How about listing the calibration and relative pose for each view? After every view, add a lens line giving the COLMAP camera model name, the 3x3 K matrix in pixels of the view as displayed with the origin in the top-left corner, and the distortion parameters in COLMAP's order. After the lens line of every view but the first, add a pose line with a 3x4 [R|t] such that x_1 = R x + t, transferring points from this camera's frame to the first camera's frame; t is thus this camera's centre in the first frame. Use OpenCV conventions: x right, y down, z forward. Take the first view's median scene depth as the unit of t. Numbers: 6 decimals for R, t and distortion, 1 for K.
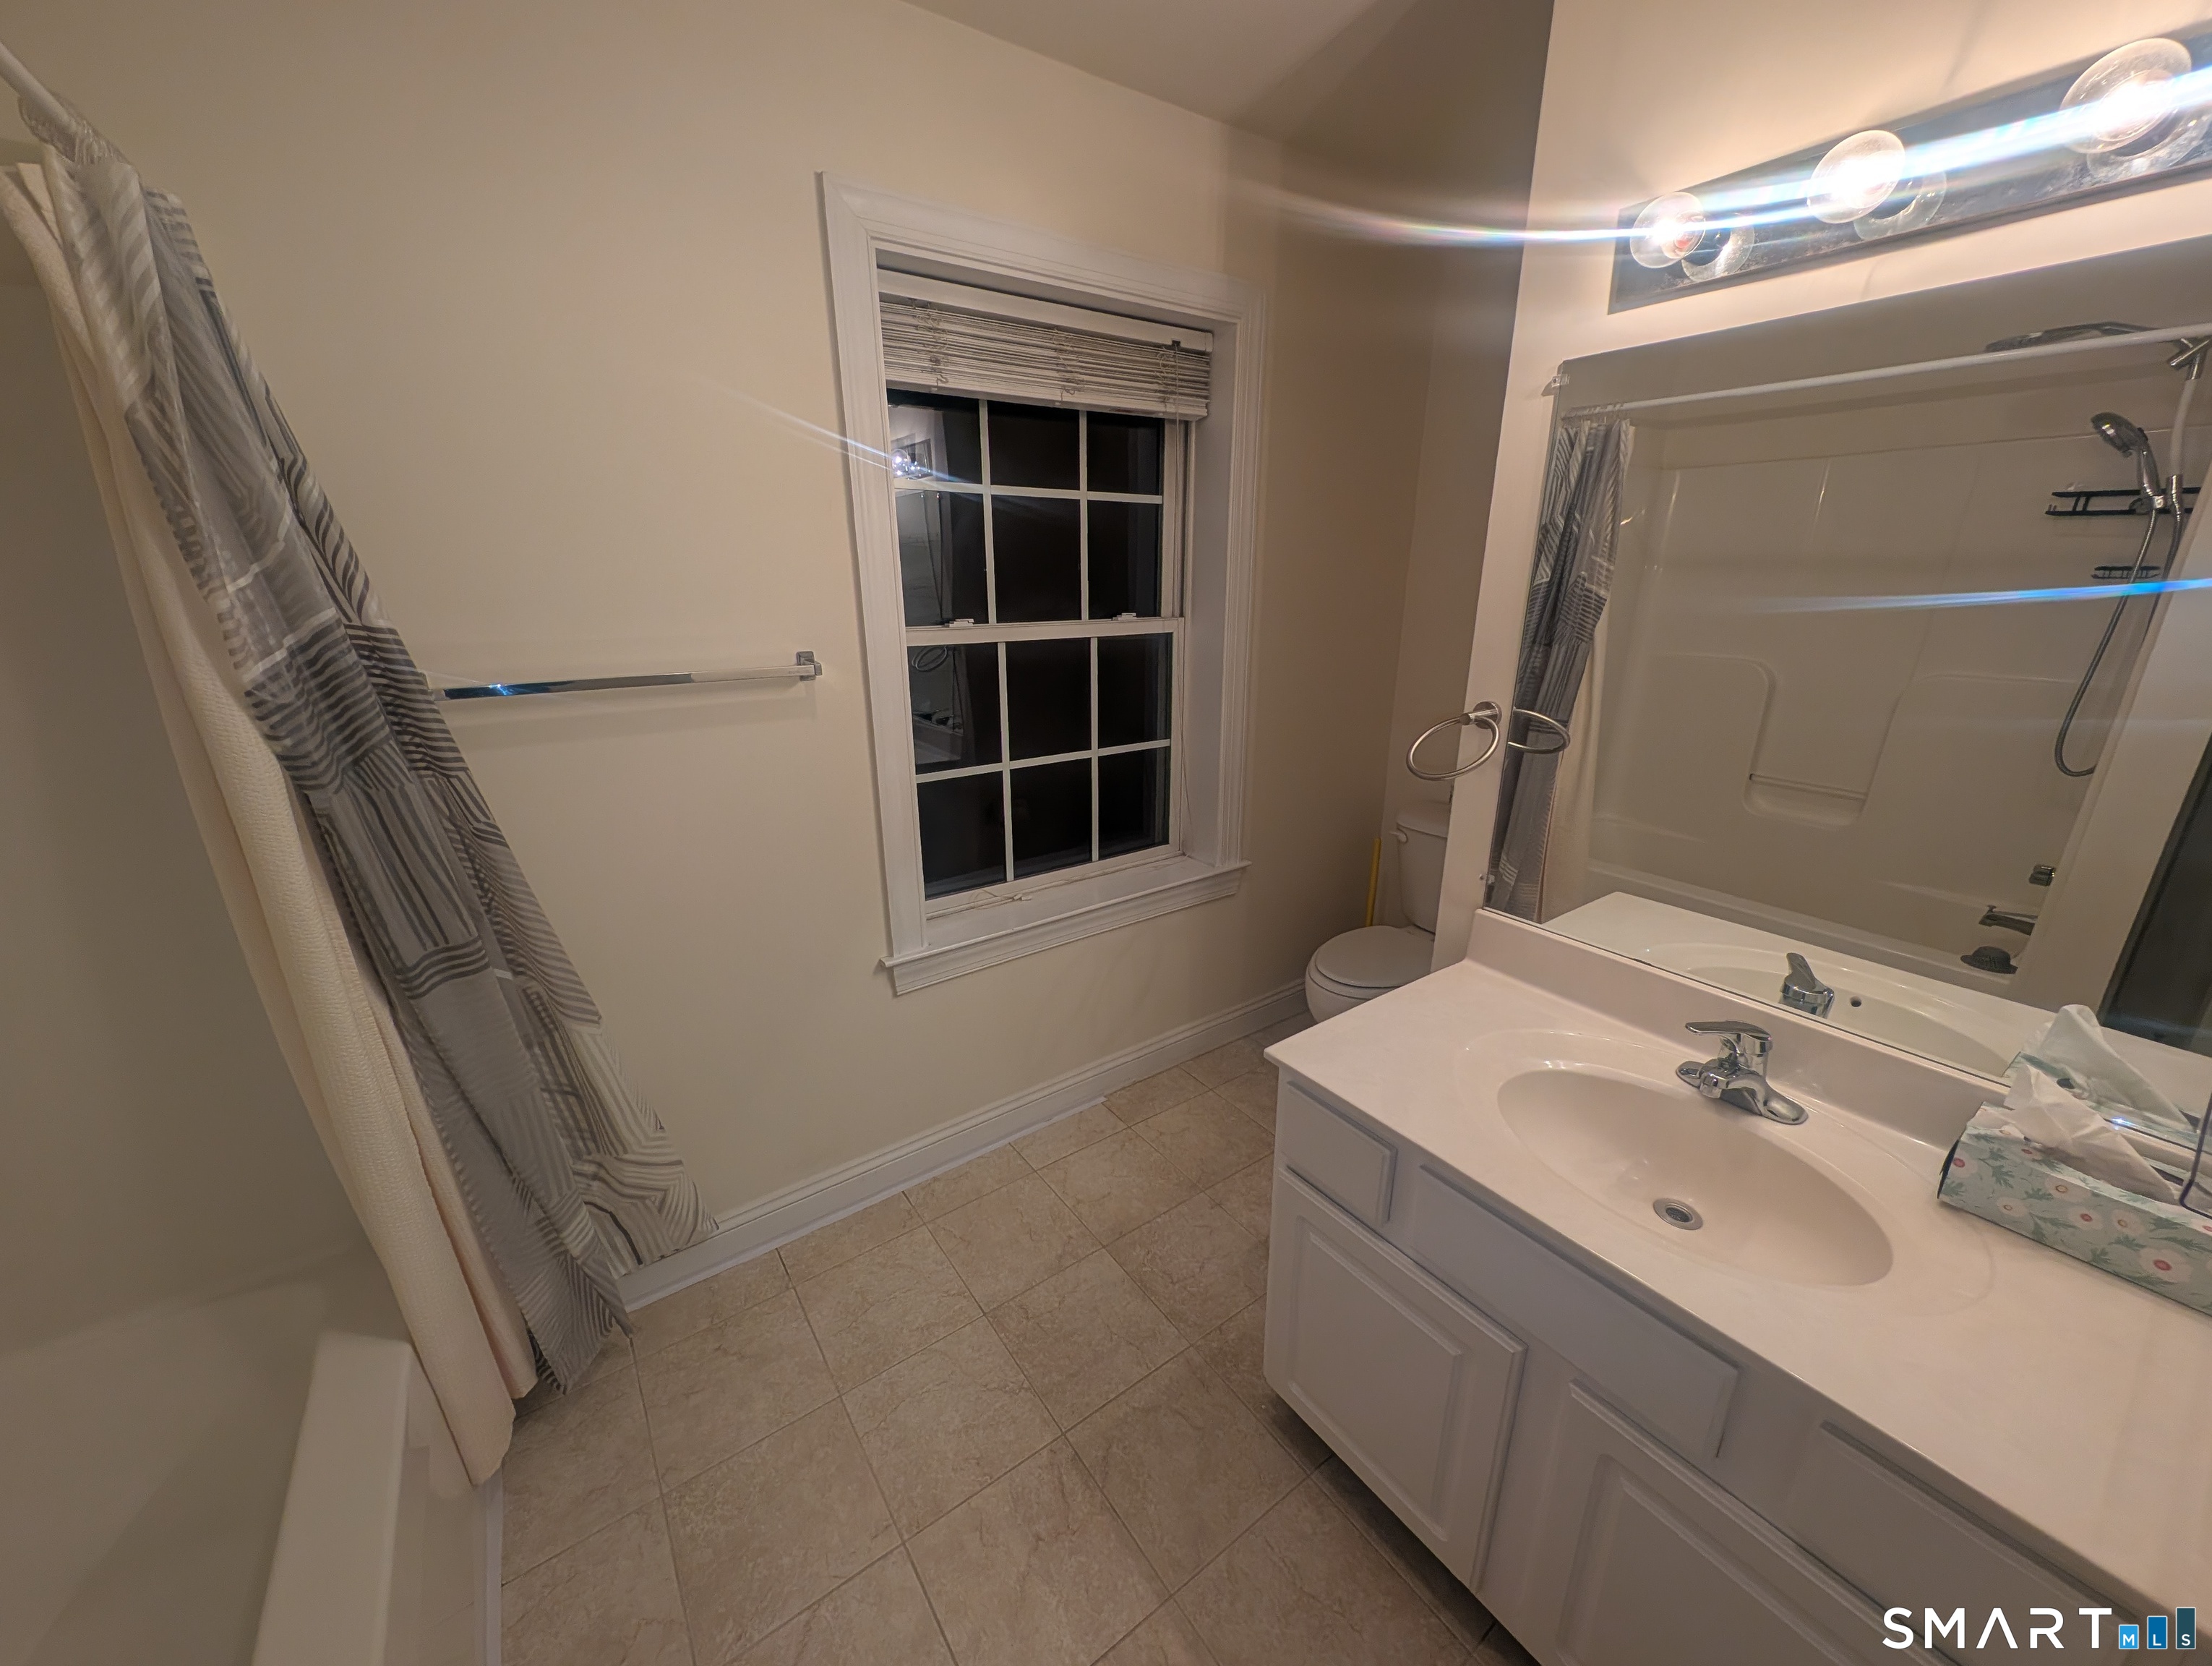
lens RADIAL K [[833.4, 0, 1101.6], [0, 833.4, 839.5], [0, 0, 1]] dist [-0.000448, -0.000269]
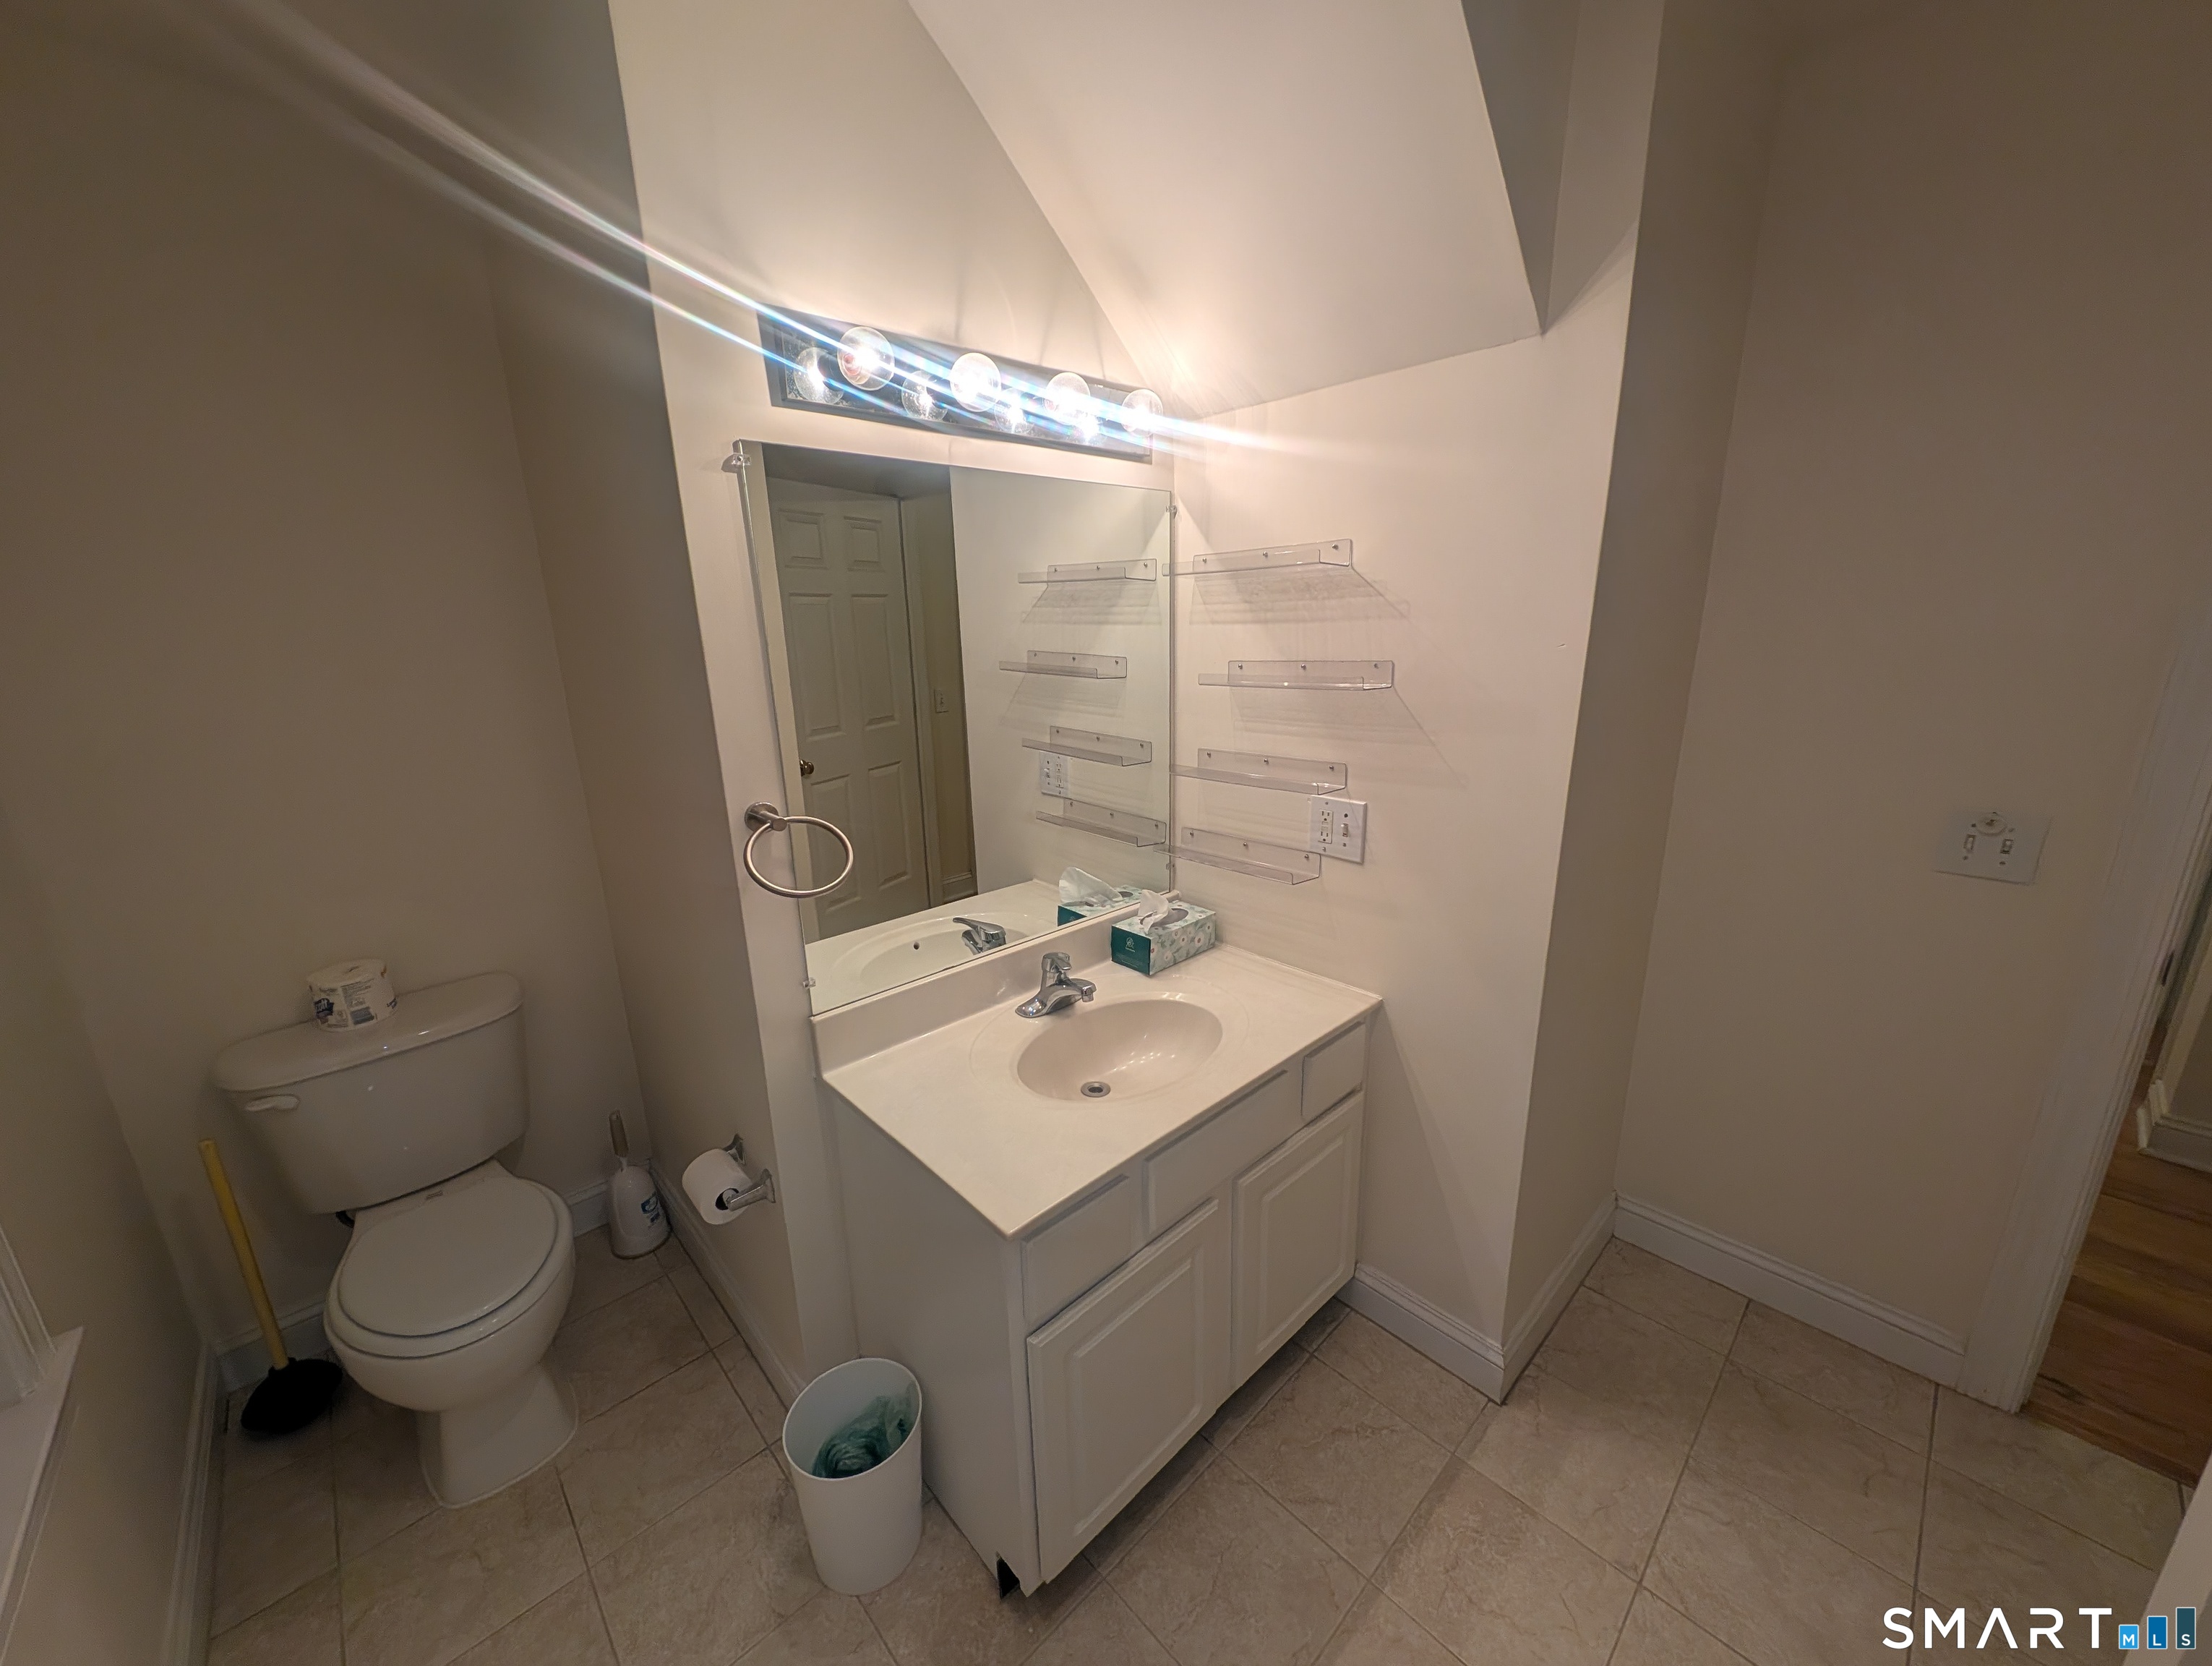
lens RADIAL K [[833.4, 0, 1101.6], [0, 833.4, 839.5], [0, 0, 1]] dist [-0.000448, -0.000269]
pose [[-0.140425, -0.242998, 0.959809, -0.648009], [0.333694, 0.901081, 0.276951, -0.370029], [-0.932164, 0.359173, -0.045447, 1.044482]]
